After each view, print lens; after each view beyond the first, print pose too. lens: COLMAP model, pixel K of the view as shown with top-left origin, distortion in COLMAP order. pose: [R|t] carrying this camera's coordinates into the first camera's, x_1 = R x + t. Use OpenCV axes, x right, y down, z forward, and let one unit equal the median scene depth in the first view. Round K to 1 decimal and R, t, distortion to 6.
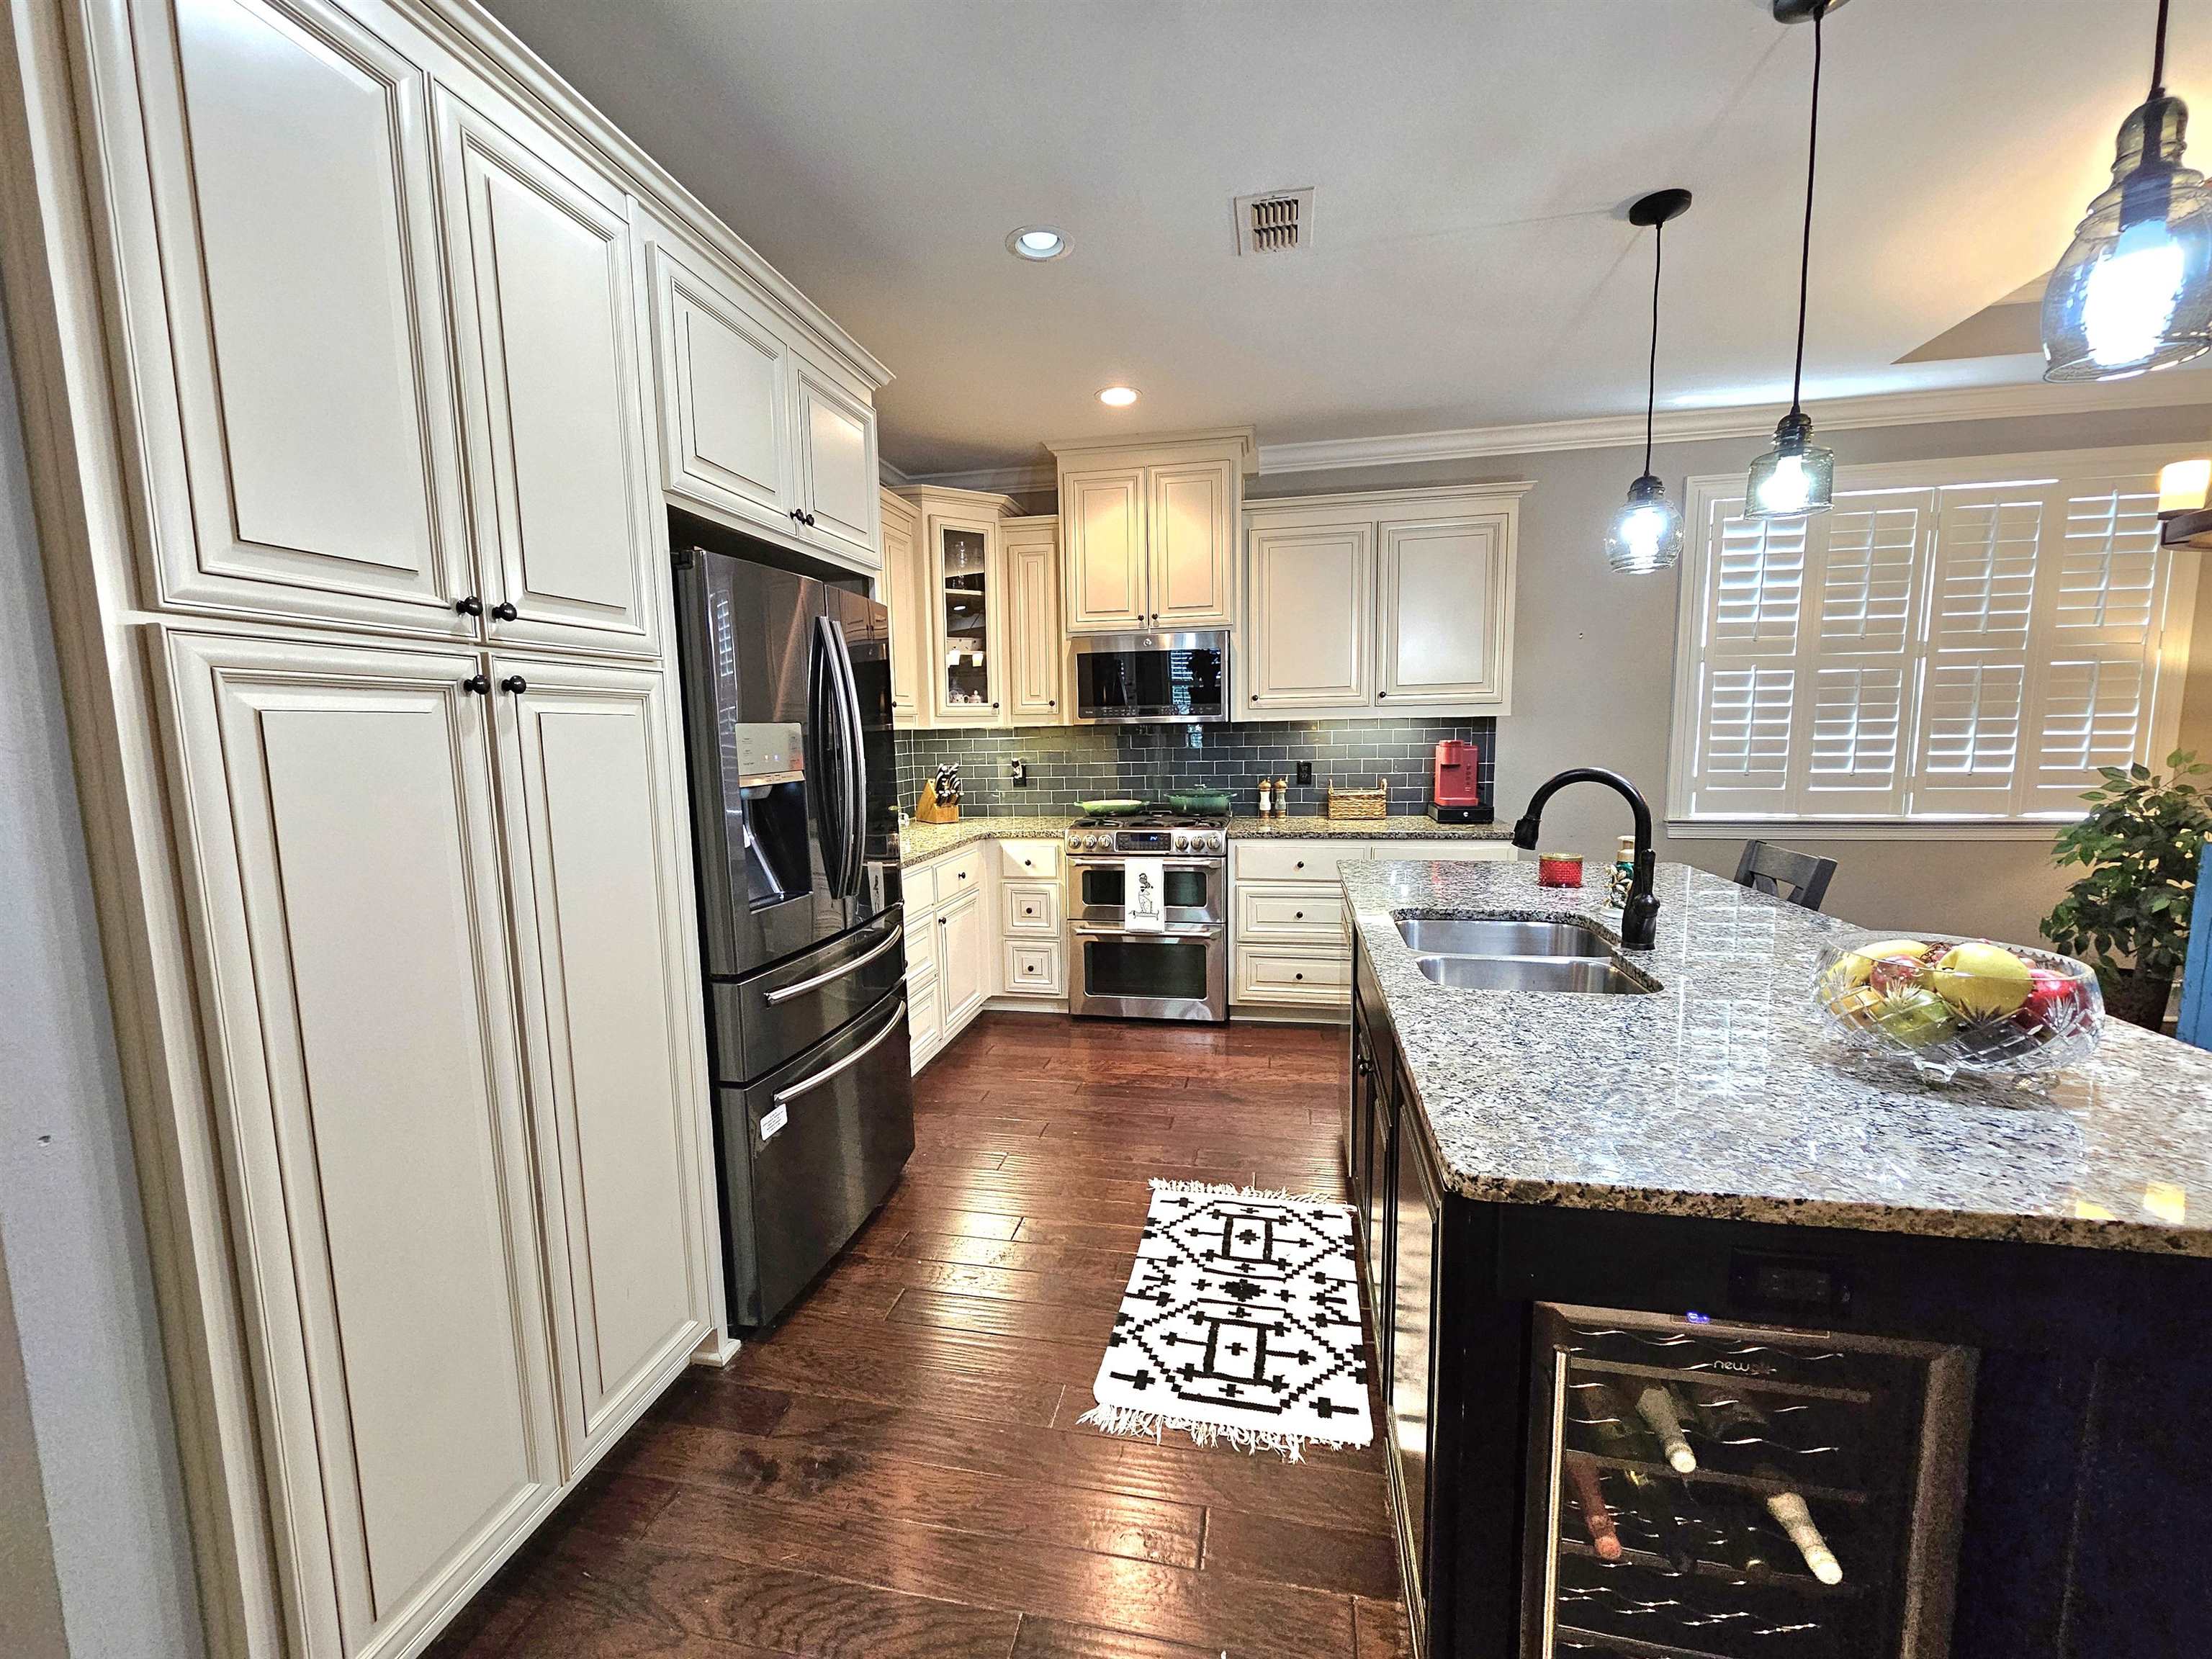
lens RADIAL K [[907.9, 0, 1097.9], [0, 907.9, 840.3], [0, 0, 1]] dist [0.001451, -0.001542]
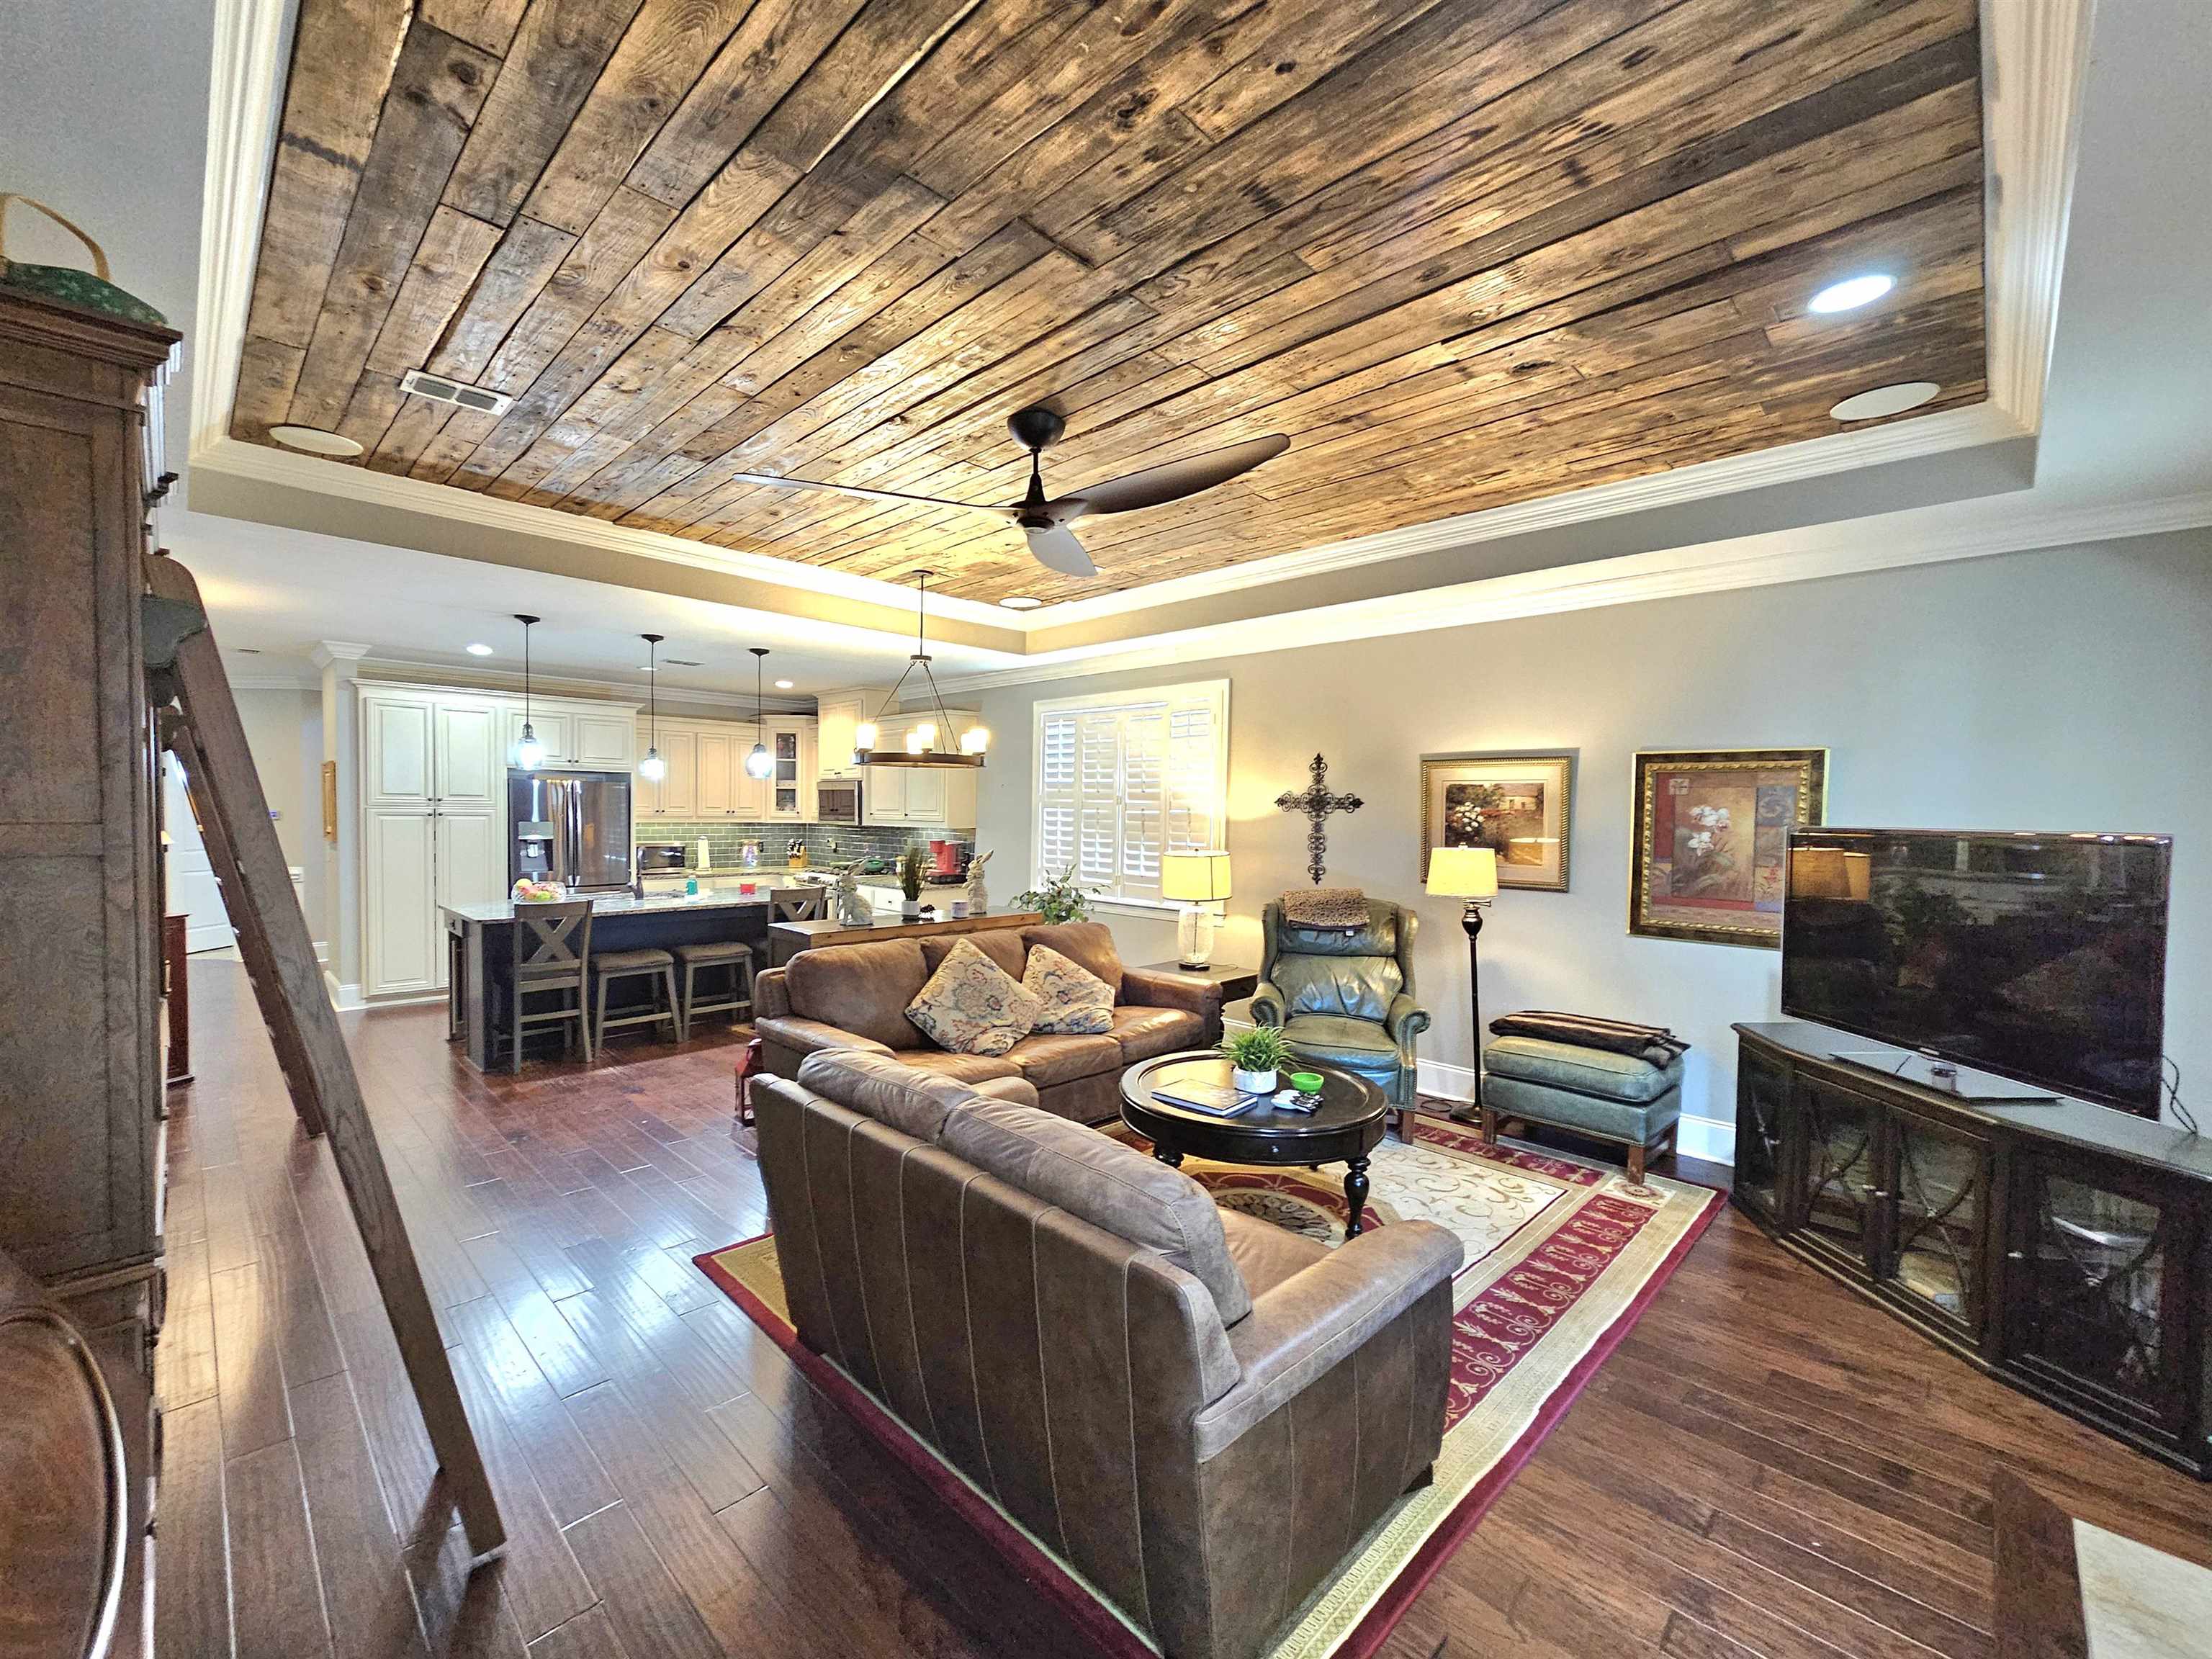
lens RADIAL K [[907.9, 0, 1090.8], [0, 907.9, 838.8], [0, 0, 1]] dist [0.001451, -0.001542]
pose [[0.834792, 0.051101, -0.548189, 2.923053], [-0.100045, 0.993186, -0.059768, -0.055103], [0.541399, 0.104738, 0.834216, -0.691458]]
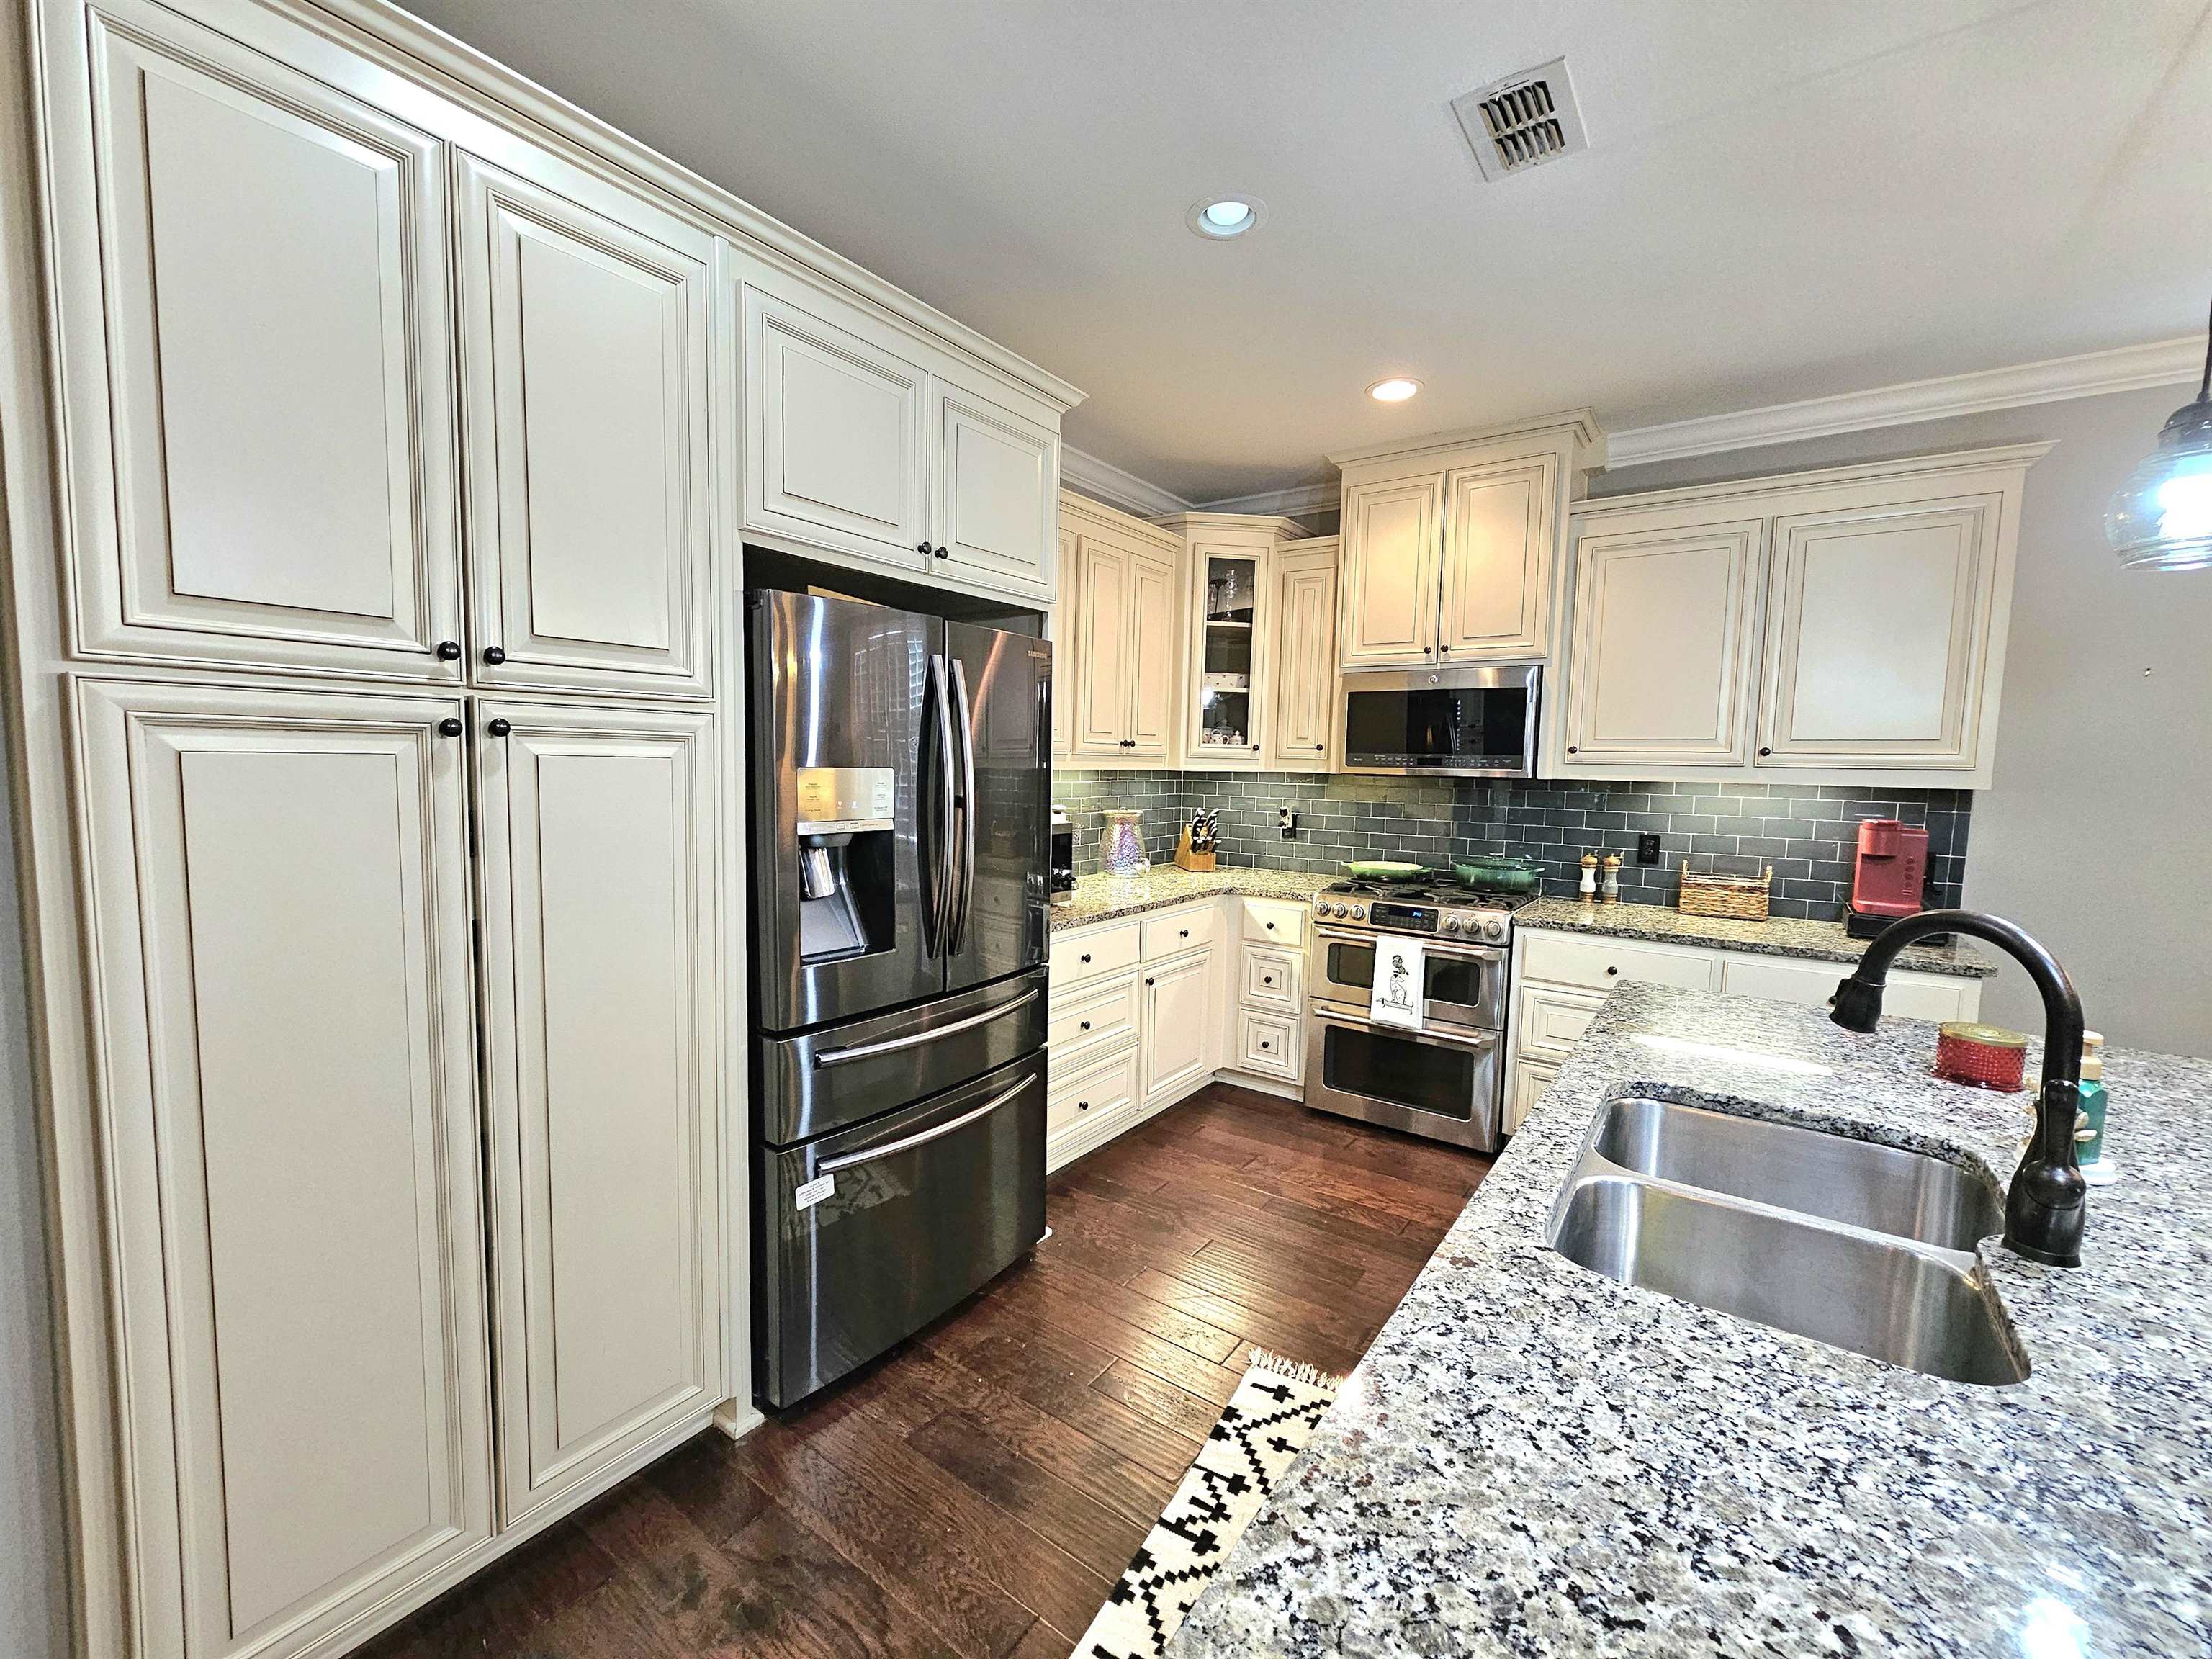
lens RADIAL K [[907.9, 0, 1098.8], [0, 907.9, 837.3], [0, 0, 1]] dist [0.001451, -0.001542]
pose [[0.909489, 0.074940, -0.408917, 0.223034], [-0.089944, 0.995792, -0.017554, -0.053464], [0.405881, 0.052745, 0.912403, 0.208510]]
